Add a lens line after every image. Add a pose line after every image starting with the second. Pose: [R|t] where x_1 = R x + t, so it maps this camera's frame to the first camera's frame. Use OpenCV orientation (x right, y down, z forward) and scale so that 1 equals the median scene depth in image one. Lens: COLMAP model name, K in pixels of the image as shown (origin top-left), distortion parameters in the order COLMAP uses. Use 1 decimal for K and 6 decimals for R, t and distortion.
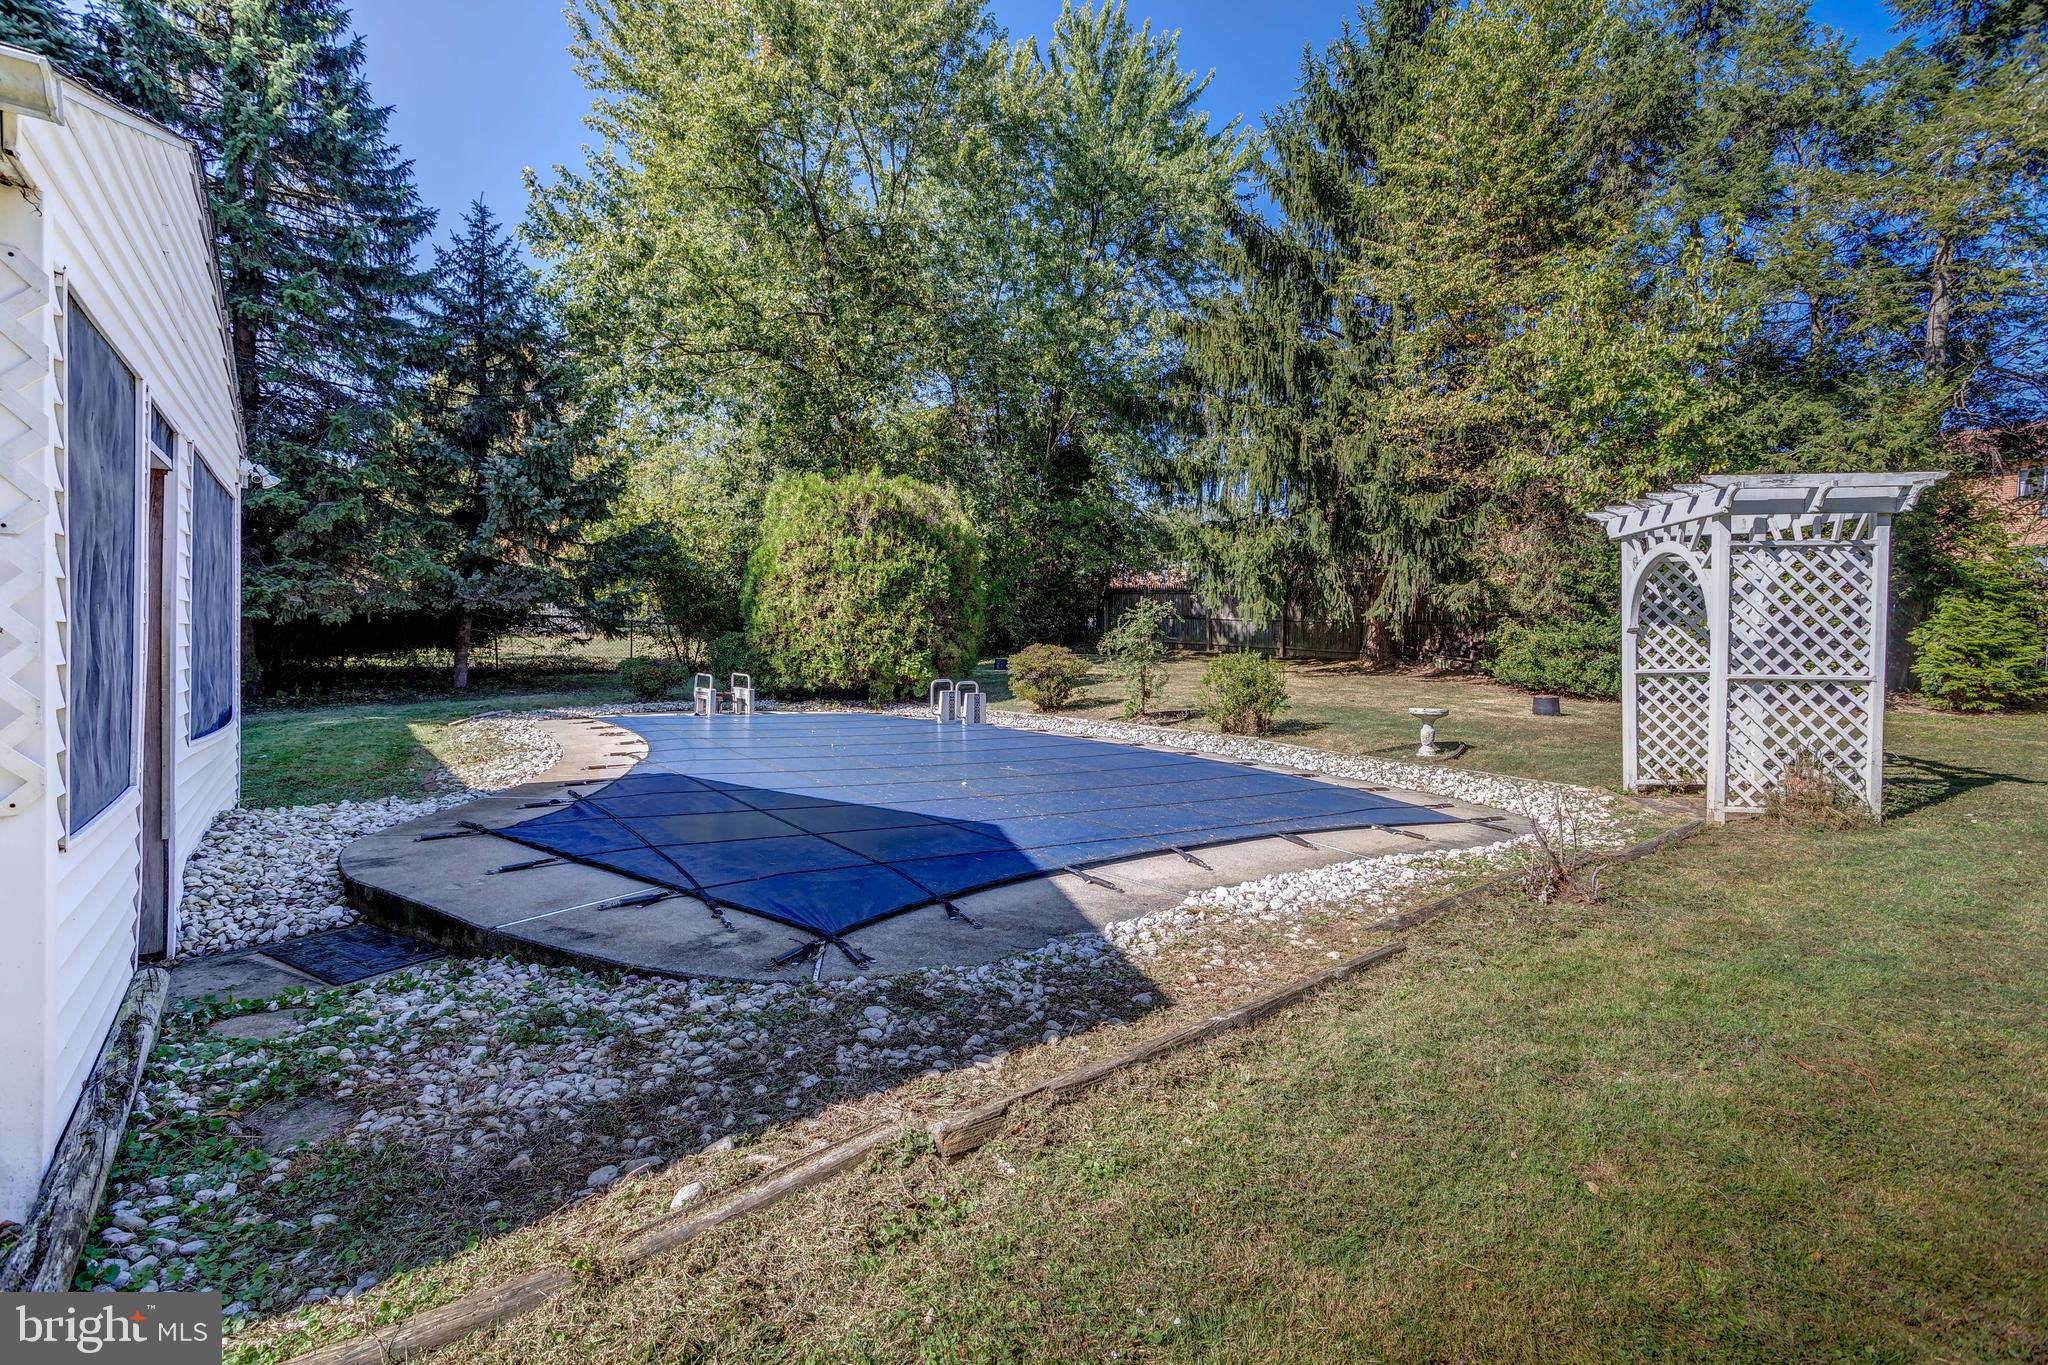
lens RADIAL K [[995.3, 0, 1027.6], [0, 995.3, 680.4], [0, 0, 1]] dist [-0.030510, 0.008268]
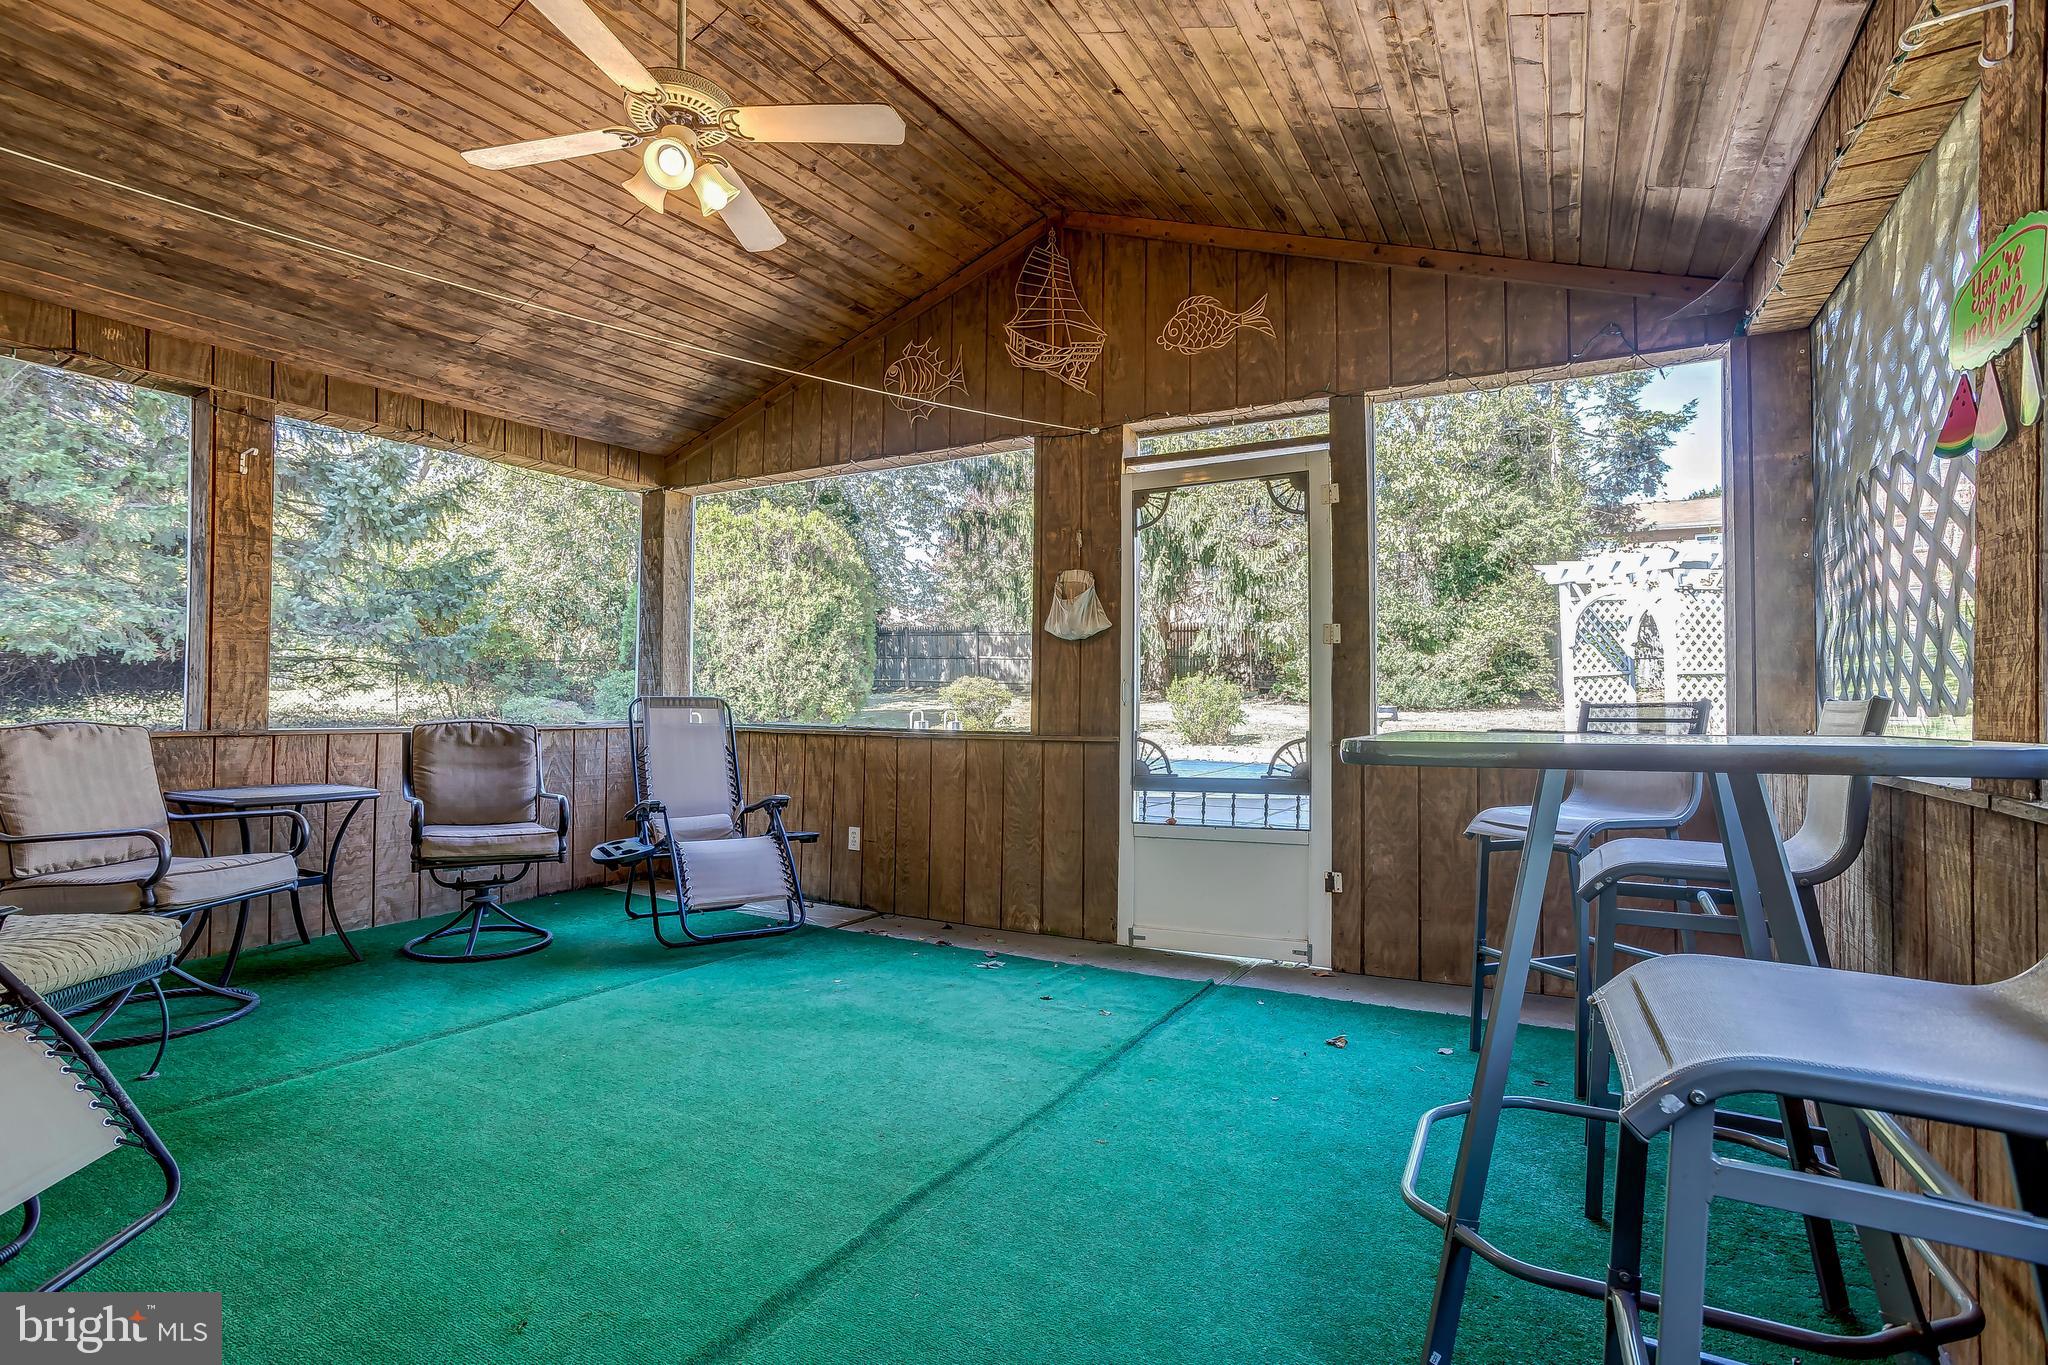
lens RADIAL K [[995.3, 0, 1018.1], [0, 995.3, 685.1], [0, 0, 1]] dist [-0.030510, 0.008268]
pose [[0.901735, -0.019529, 0.431847, -0.388229], [0.039641, 0.998506, -0.037621, 0.014384], [-0.430467, 0.051043, 0.901162, 0.019692]]
